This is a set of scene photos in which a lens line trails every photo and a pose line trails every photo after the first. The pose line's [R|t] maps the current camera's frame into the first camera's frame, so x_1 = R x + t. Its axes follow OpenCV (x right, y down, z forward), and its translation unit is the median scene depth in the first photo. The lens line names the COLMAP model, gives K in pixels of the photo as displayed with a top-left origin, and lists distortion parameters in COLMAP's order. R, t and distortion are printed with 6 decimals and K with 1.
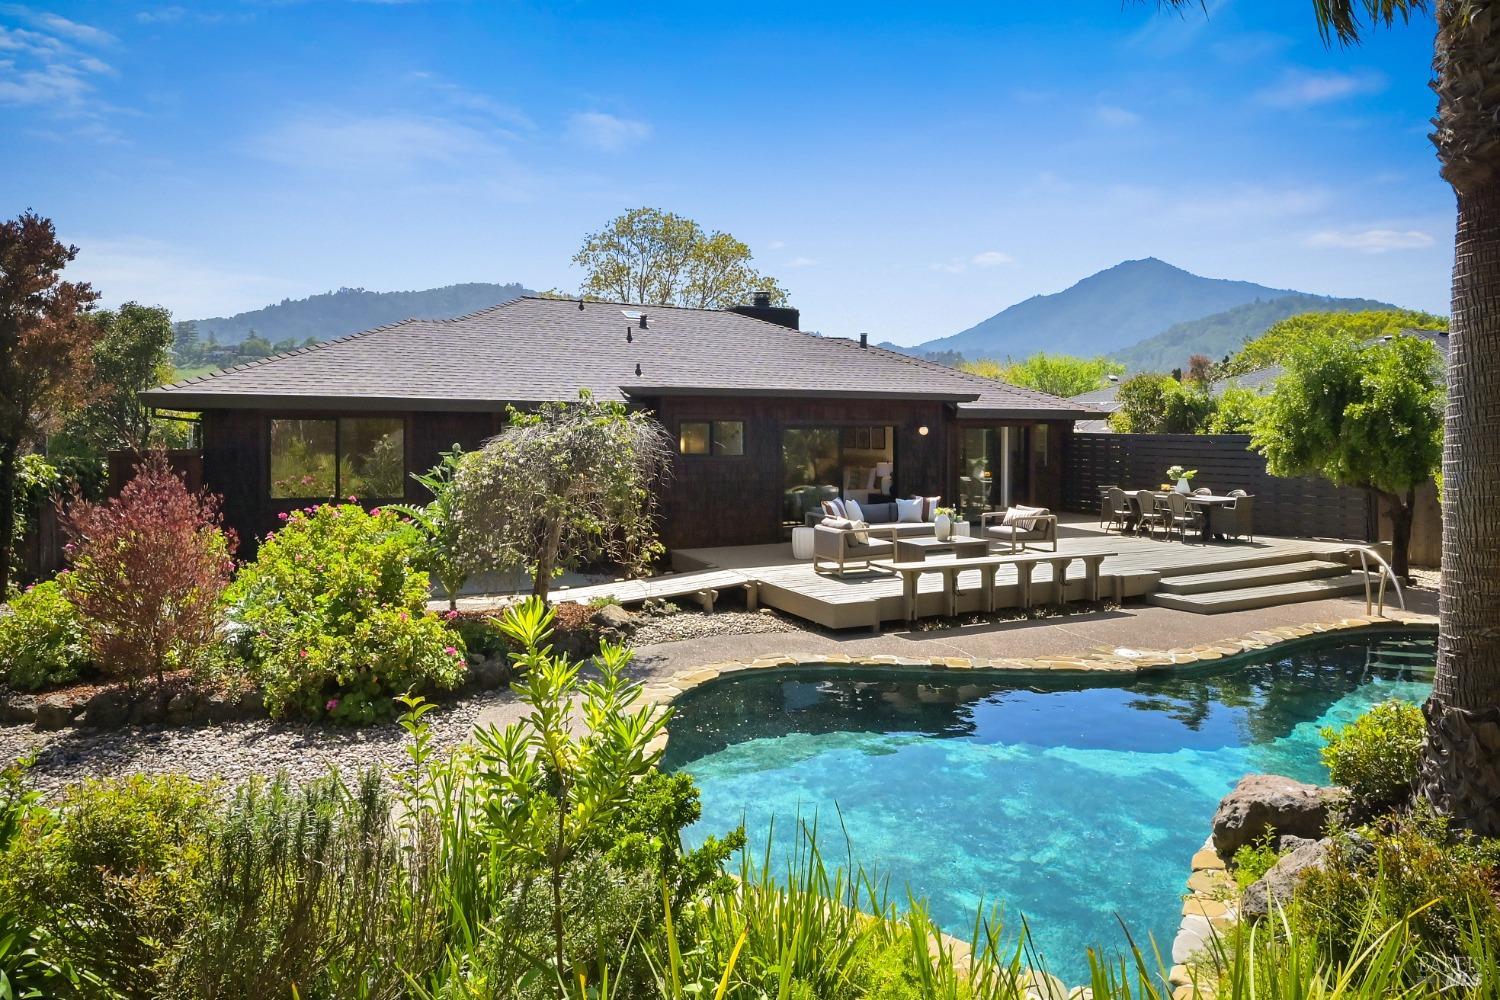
lens RADIAL K [[930.3, 0, 759.9], [0, 930.3, 460.3], [0, 0, 1]] dist [0.011119, 0.005240]
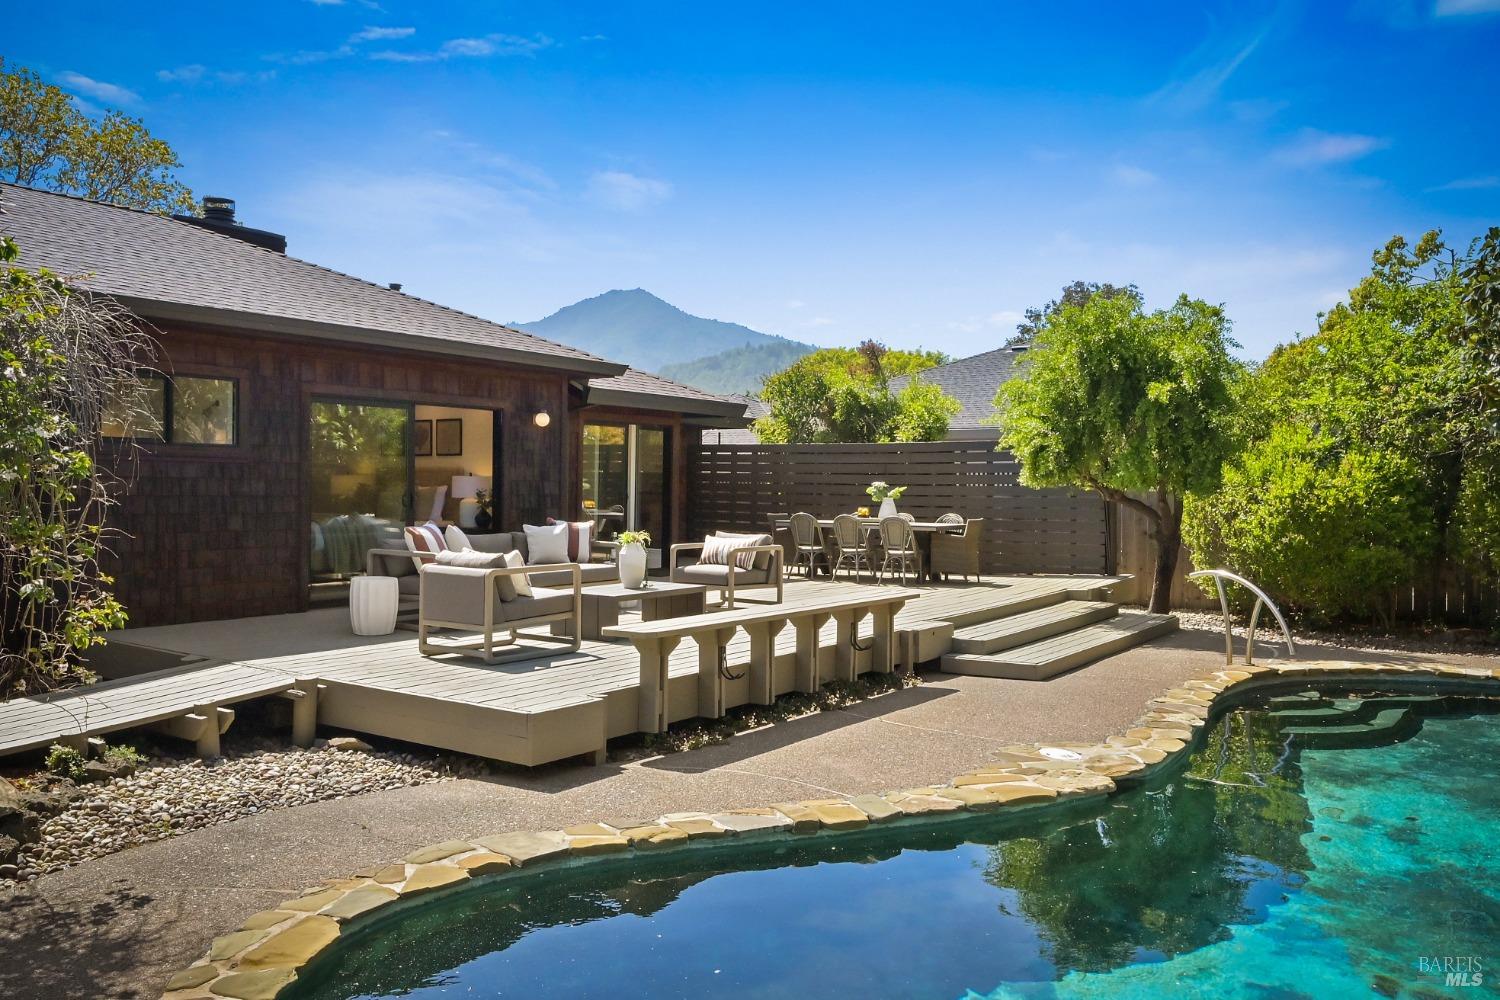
lens RADIAL K [[1158.9, 0, 750.7], [0, 1158.9, 492.6], [0, 0, 1]] dist [0.006910, -0.002381]
pose [[0.882494, 0.003216, 0.470313, -0.073556], [0.008407, 0.999709, -0.022610, 0.041363], [-0.470248, 0.023907, 0.882210, 0.313012]]
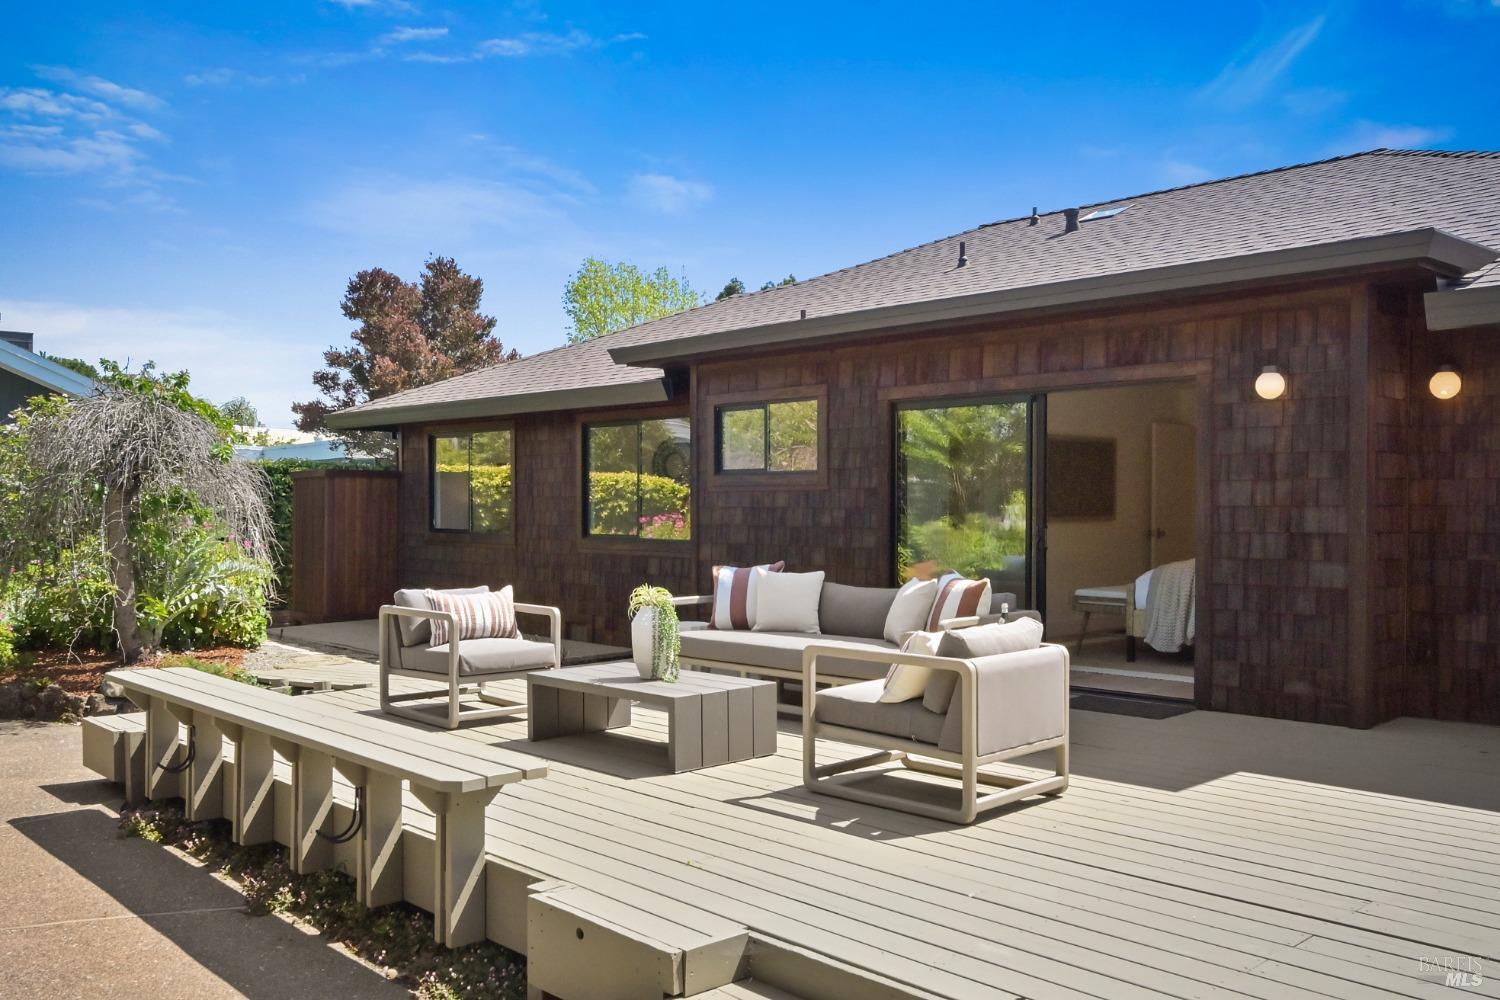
lens RADIAL K [[1287.8, 0, 794.0], [0, 1287.8, 515.4], [0, 0, 1]] dist [0.095052, 0.022522]
pose [[0.310611, 0.003558, -0.950530, 0.642021], [-0.033784, 0.999403, -0.007299, 0.023954], [0.949937, 0.034380, 0.310546, 0.849717]]
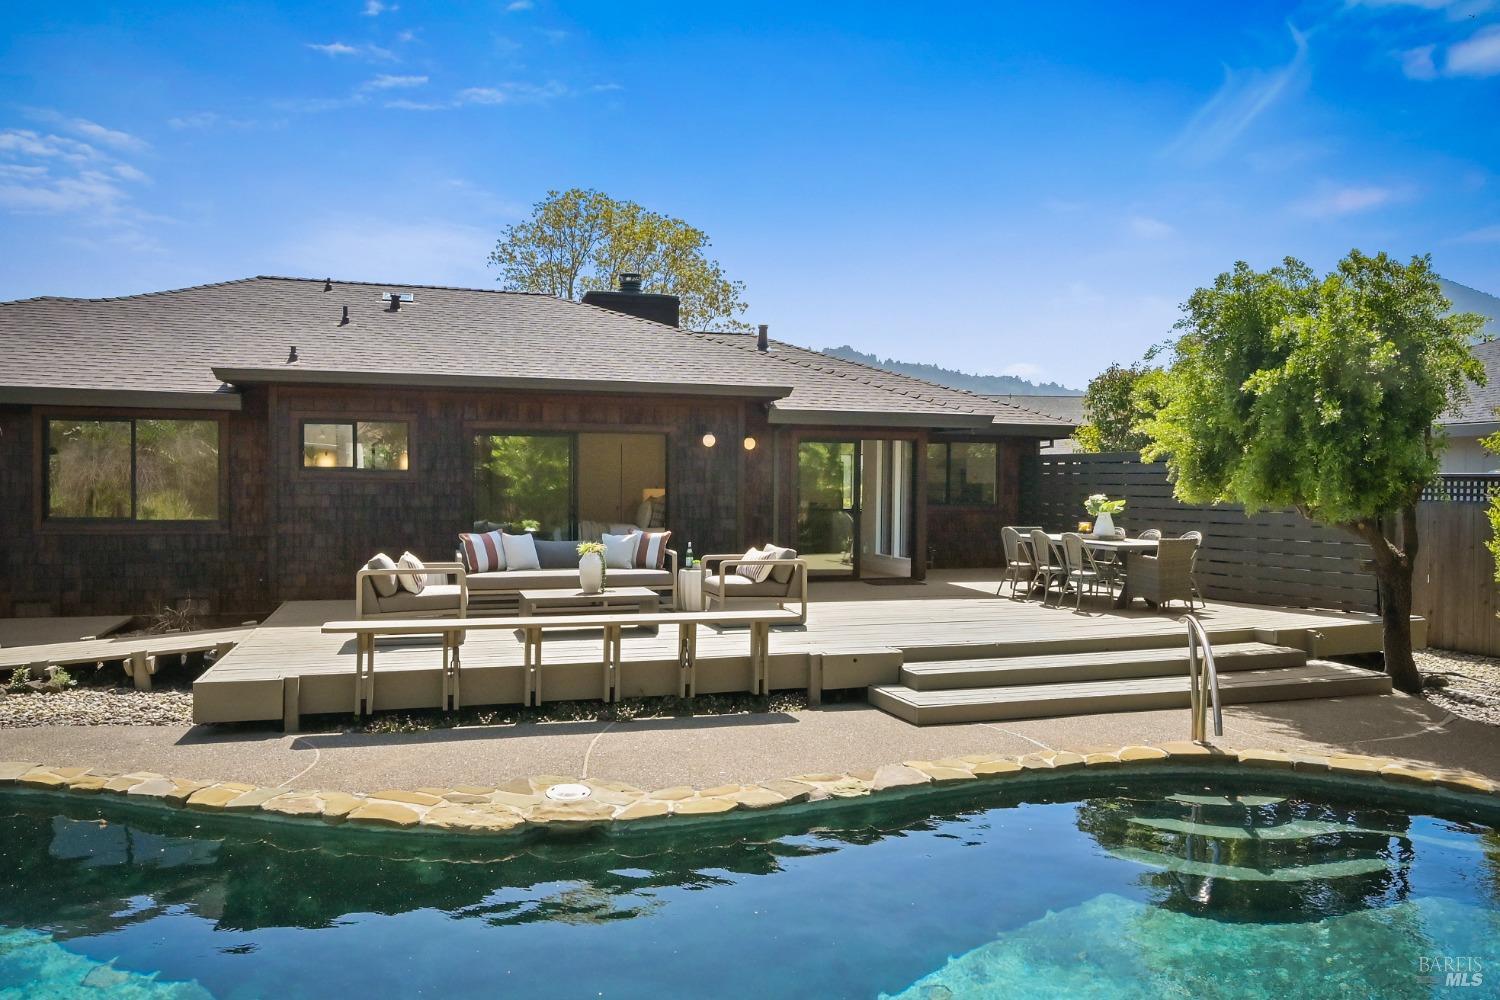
lens RADIAL K [[1049.4, 0, 754.2], [0, 1049.4, 497.5], [0, 0, 1]] dist [-0.004248, -0.001691]
pose [[0.983236, 0.004876, -0.182270, 0.416657], [-0.009304, 0.999682, -0.023447, 0.033942], [0.182098, 0.024749, 0.982969, 0.287250]]
